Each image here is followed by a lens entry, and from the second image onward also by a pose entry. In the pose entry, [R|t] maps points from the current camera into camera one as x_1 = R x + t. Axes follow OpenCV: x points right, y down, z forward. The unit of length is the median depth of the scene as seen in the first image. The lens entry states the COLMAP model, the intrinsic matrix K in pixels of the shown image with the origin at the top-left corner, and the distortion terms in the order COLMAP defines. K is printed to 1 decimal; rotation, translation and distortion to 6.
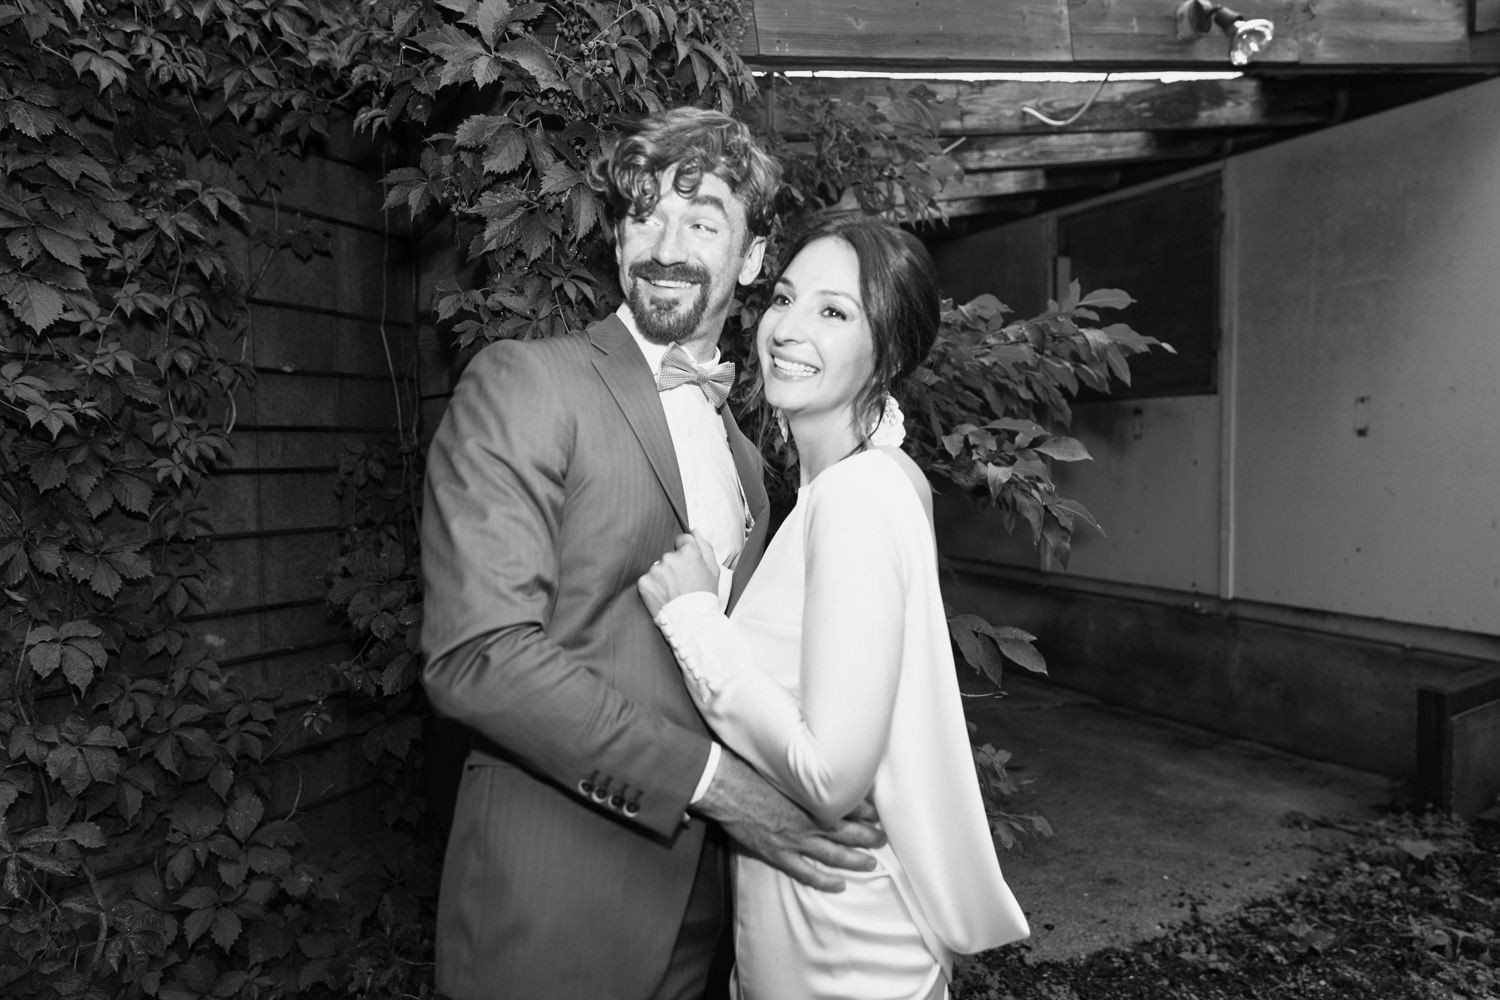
lens RADIAL K [[976.9, 0, 758.9], [0, 976.9, 495.7], [0, 0, 1]] dist [0.000530, 0.002904]
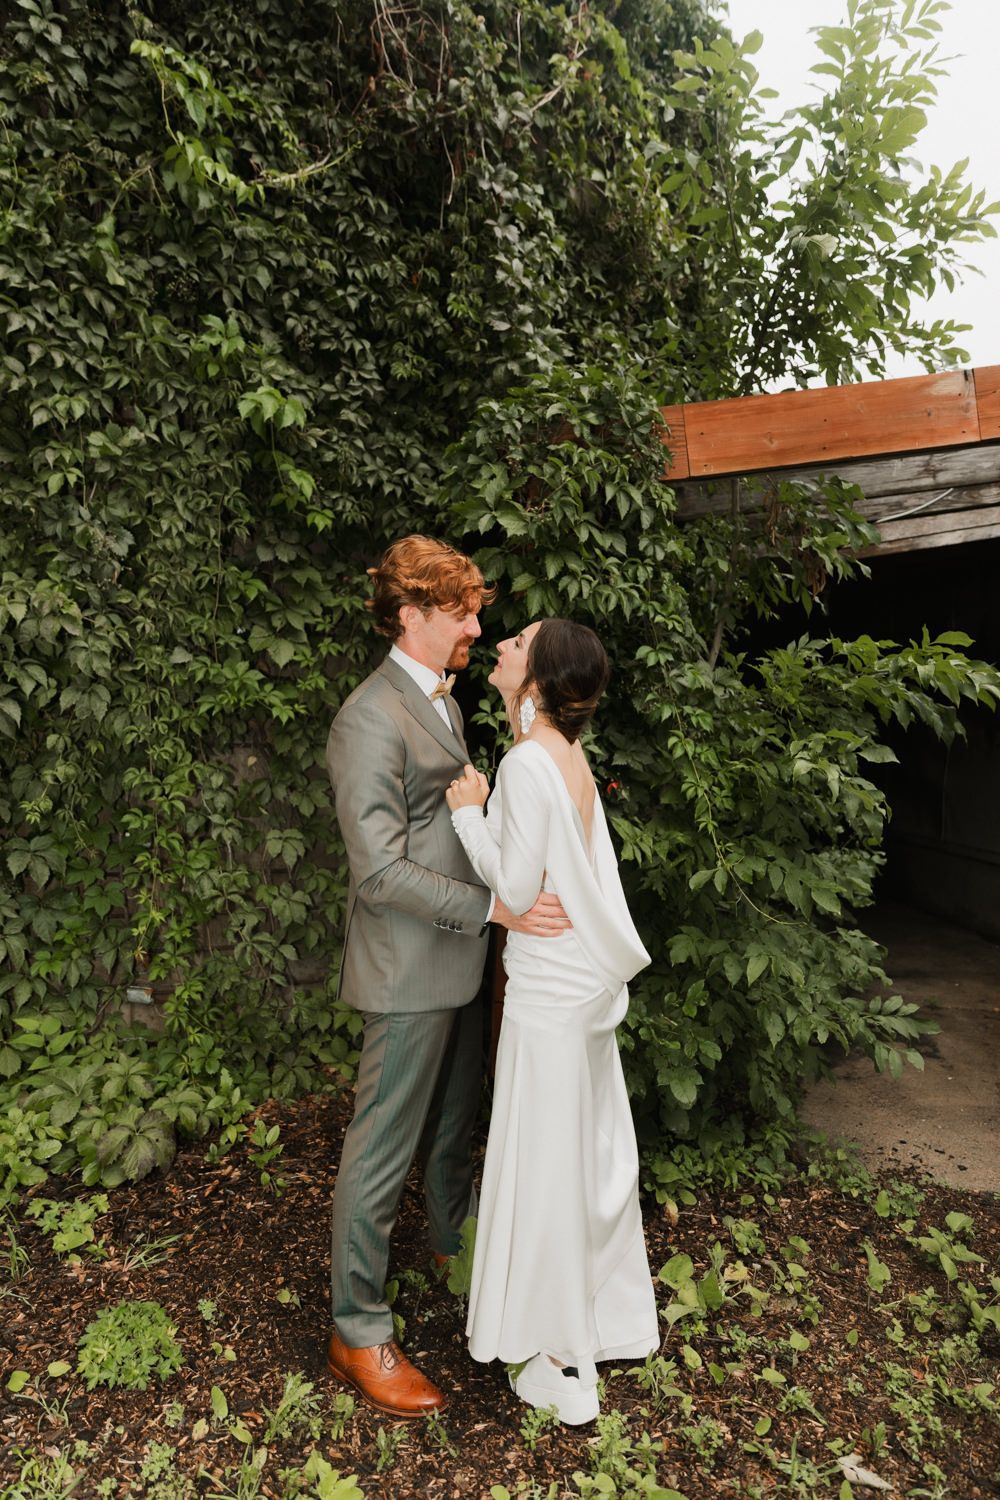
lens RADIAL K [[976.9, 0, 500.0], [0, 976.9, 750.0], [0, 0, 1]] dist [0.000530, 0.002904]
pose [[0.893702, 0.041068, -0.446777, 0.427063], [-0.059169, 0.997893, -0.026632, 0.011697], [0.444742, 0.050236, 0.894249, -0.420977]]
